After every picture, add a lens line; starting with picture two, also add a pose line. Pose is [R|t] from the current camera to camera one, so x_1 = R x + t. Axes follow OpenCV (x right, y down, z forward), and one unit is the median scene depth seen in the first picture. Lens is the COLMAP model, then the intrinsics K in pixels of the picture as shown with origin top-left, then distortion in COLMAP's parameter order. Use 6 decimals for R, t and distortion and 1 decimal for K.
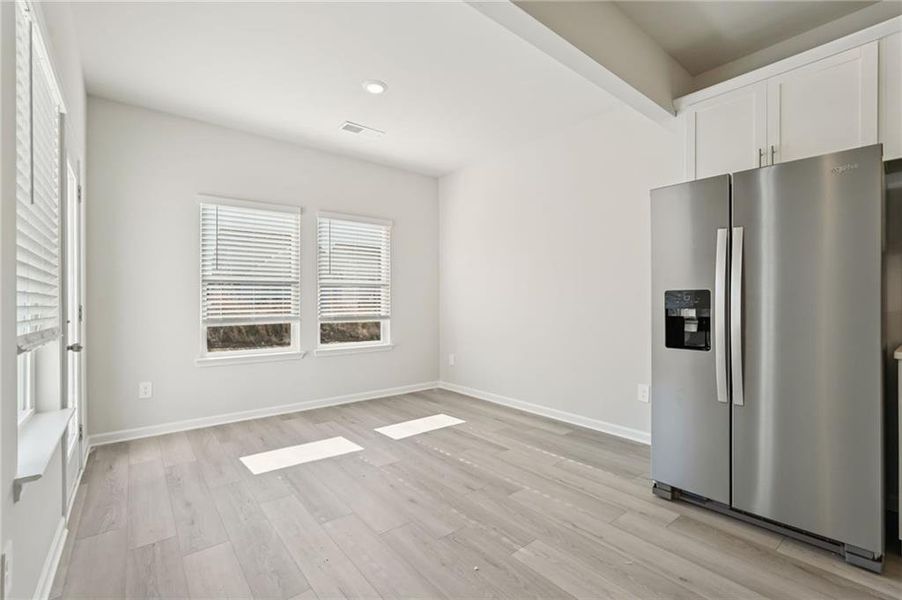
lens RADIAL K [[401.9, 0, 448.7], [0, 401.9, 299.8], [0, 0, 1]] dist [-0.013856, 0.007710]
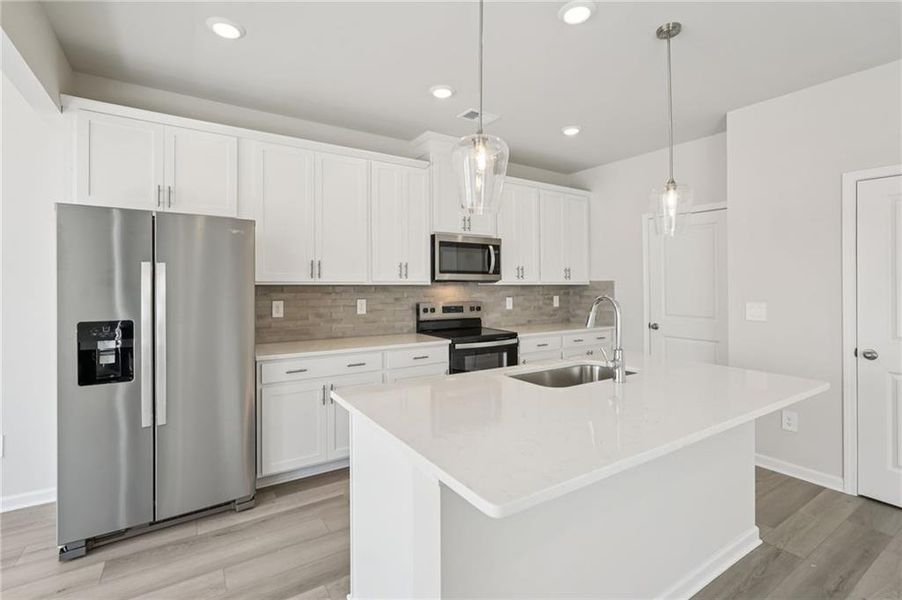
lens RADIAL K [[418.4, 0, 443.9], [0, 418.4, 284.1], [0, 0, 1]] dist [-0.000822, 0.002387]
pose [[0.096555, 0.001029, 0.995327, -0.197804], [-0.006447, 0.999979, -0.000409, -0.073389], [-0.995307, -0.006378, 0.096560, 0.069123]]
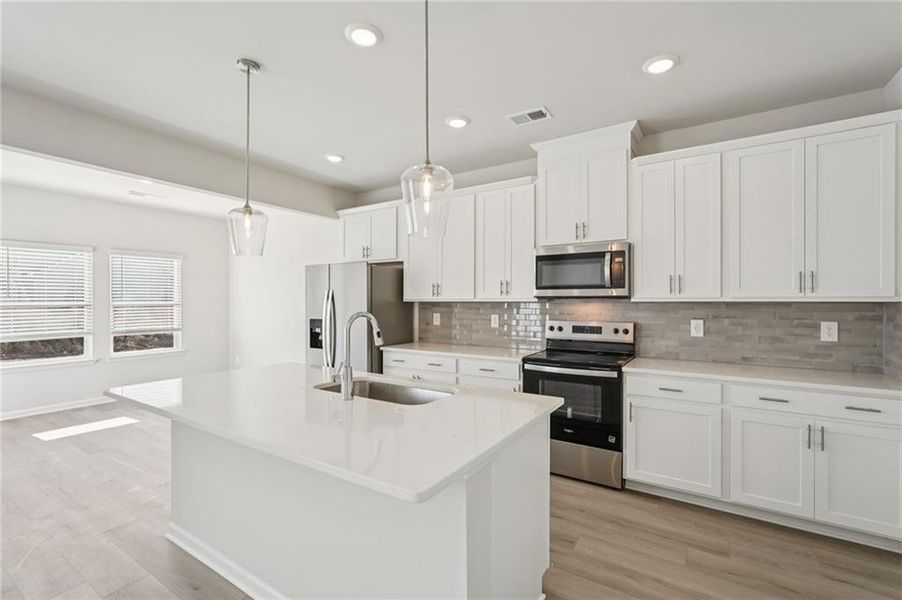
lens RADIAL K [[391.0, 0, 453.4], [0, 391.0, 303.4], [0, 0, 1]] dist [-0.011466, 0.002703]
pose [[0.943799, -0.000315, 0.330521, 0.375325], [-0.002700, 0.999959, 0.008664, -0.075216], [-0.330510, -0.009069, 0.943759, -0.672637]]
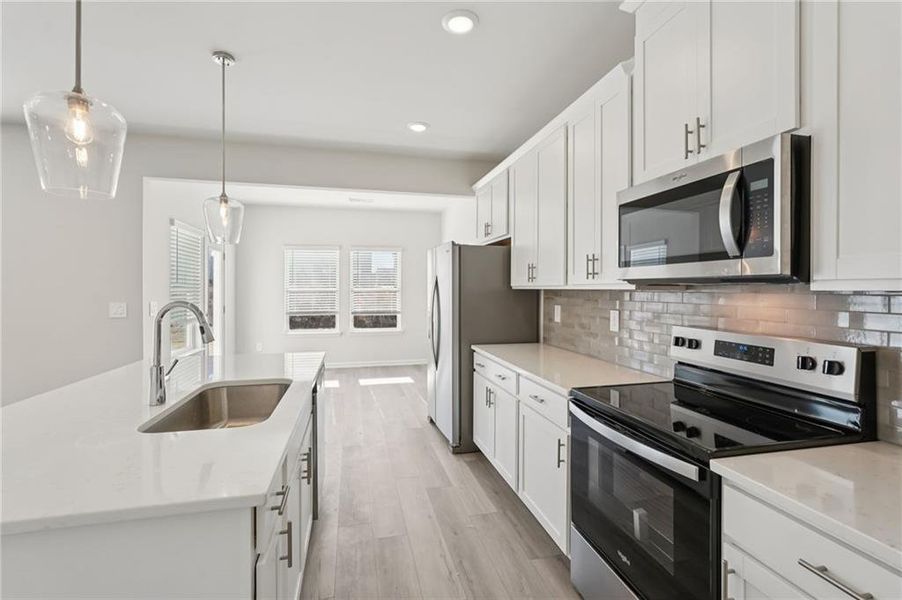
lens RADIAL K [[401.9, 0, 459.3], [0, 401.9, 286.4], [0, 0, 1]] dist [-0.013856, 0.007710]
pose [[0.915886, 0.001871, -0.401434, 0.916319], [-0.001971, 0.999998, 0.000162, -0.076294], [0.401433, 0.000643, 0.915888, -0.401943]]
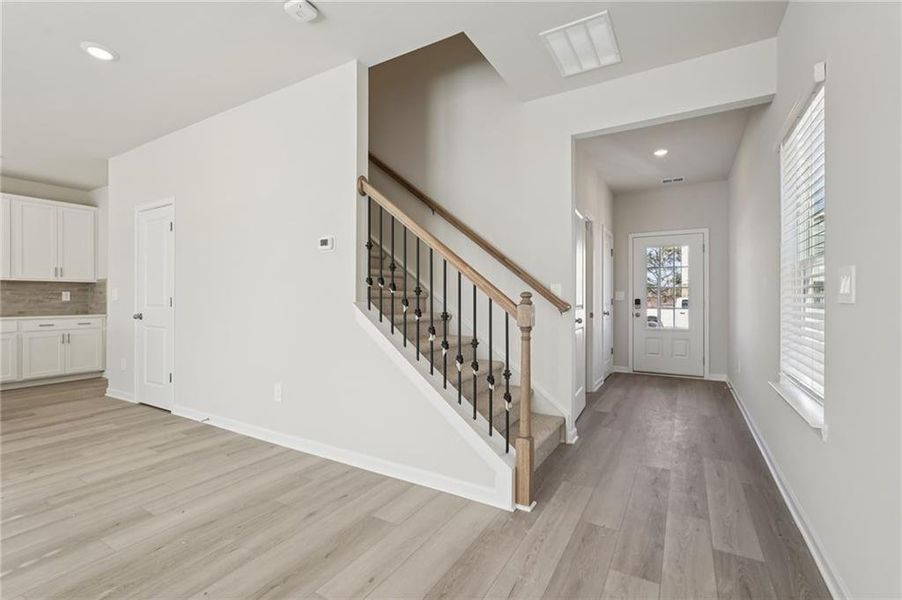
lens RADIAL K [[401.9, 0, 453.6], [0, 401.9, 296.3], [0, 0, 1]] dist [-0.013856, 0.007710]
pose [[-0.370234, 0.006925, 0.928913, -0.860199], [-0.001091, 0.999968, -0.007890, -0.002343], [-0.928938, -0.003934, -0.370214, -1.096561]]
